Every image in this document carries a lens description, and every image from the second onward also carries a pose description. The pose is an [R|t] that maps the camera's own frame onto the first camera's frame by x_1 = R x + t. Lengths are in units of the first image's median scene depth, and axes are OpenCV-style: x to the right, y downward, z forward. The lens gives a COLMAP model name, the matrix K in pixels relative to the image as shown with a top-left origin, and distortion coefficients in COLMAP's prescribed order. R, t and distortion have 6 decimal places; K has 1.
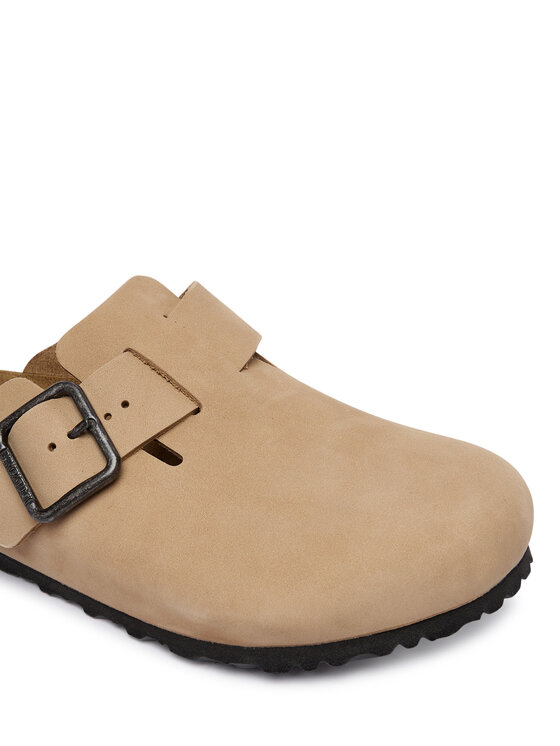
lens RADIAL K [[951.2, 0, 280.4], [0, 951.2, 372.9], [0, 0, 1]] dist [-0.237493, 0.000000]
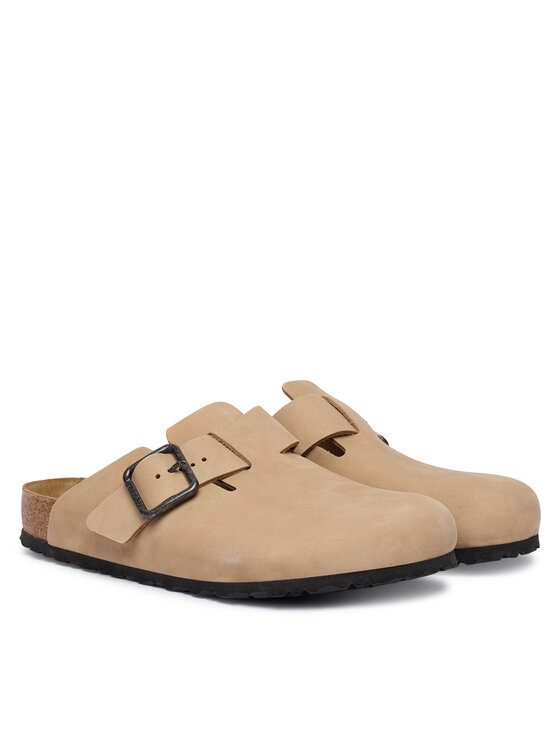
lens RADIAL K [[1966.8, 0, 280.1], [0, 1966.8, 372.9], [0, 0, 1]] dist [0.036326, 0.000000]
pose [[0.987045, 0.017551, -0.159478, 0.519777], [-0.075230, 0.928581, -0.363425, 1.152156], [0.141710, 0.370714, 0.917872, -2.225542]]
